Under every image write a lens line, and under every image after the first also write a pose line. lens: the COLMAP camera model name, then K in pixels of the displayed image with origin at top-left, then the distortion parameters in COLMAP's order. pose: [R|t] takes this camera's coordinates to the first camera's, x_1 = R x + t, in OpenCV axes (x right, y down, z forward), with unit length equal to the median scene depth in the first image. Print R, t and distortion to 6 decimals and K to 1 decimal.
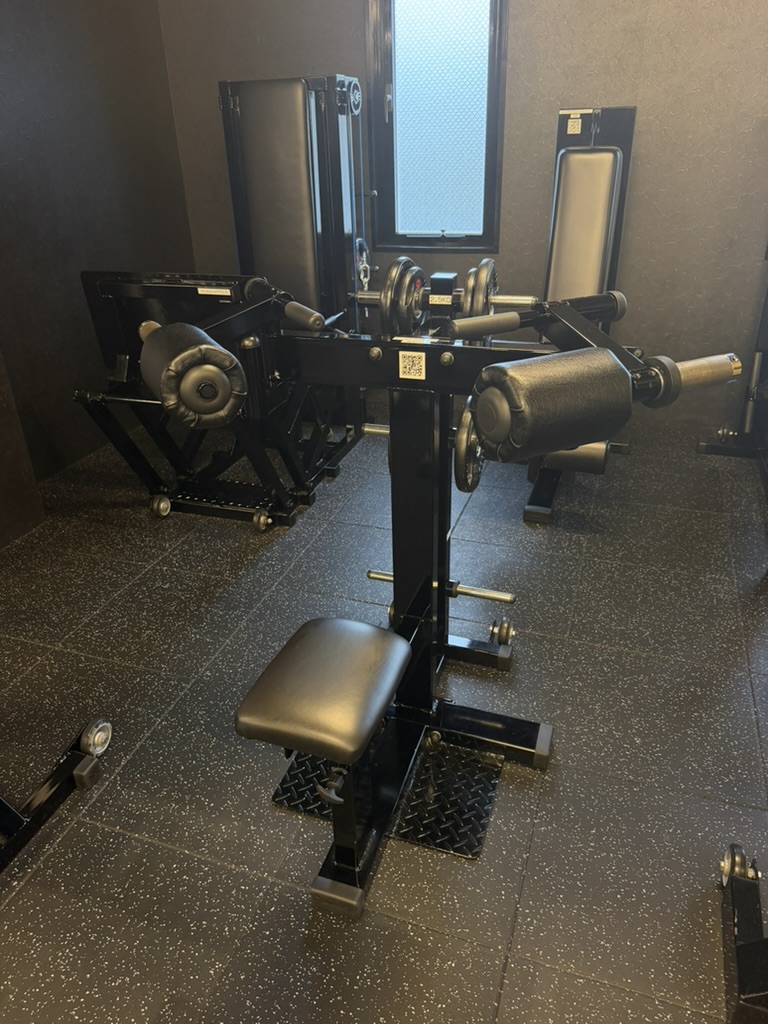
lens RADIAL K [[725.4, 0, 382.0], [0, 725.4, 506.6], [0, 0, 1]] dist [0.011500, -0.010674]
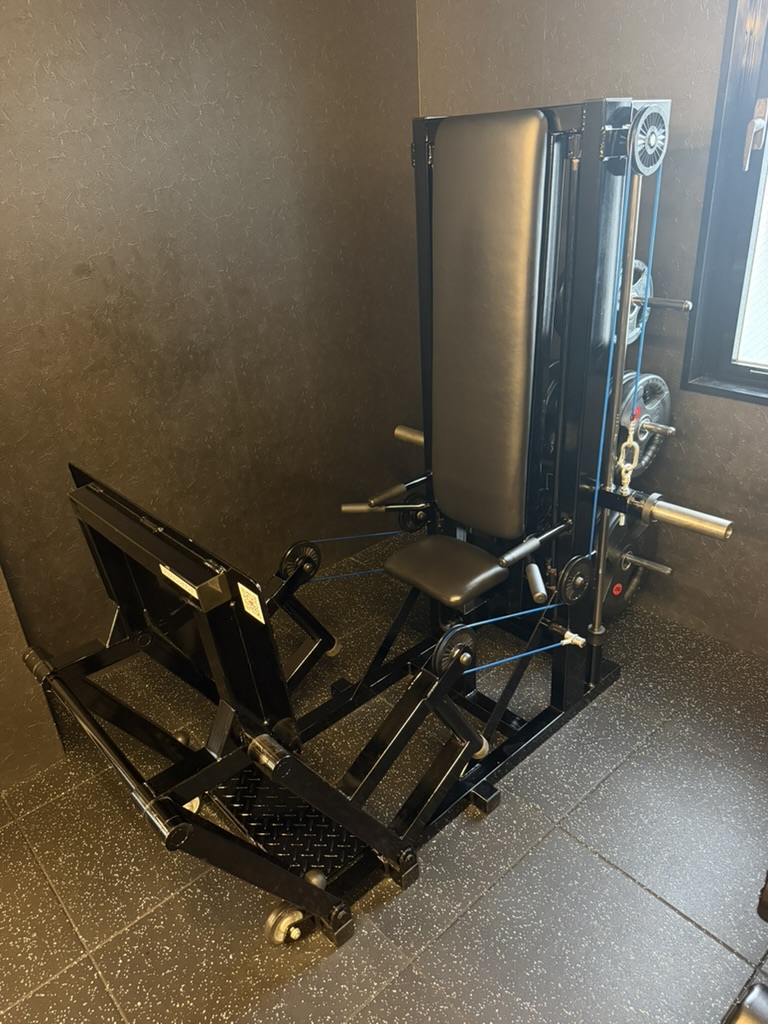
lens RADIAL K [[725.4, 0, 391.9], [0, 725.4, 521.2], [0, 0, 1]] dist [0.011500, -0.010674]
pose [[0.875409, 0.202811, -0.438779, 0.078037], [-0.196372, 0.978657, 0.060569, -0.301813], [0.441698, 0.033141, 0.896551, 0.482797]]
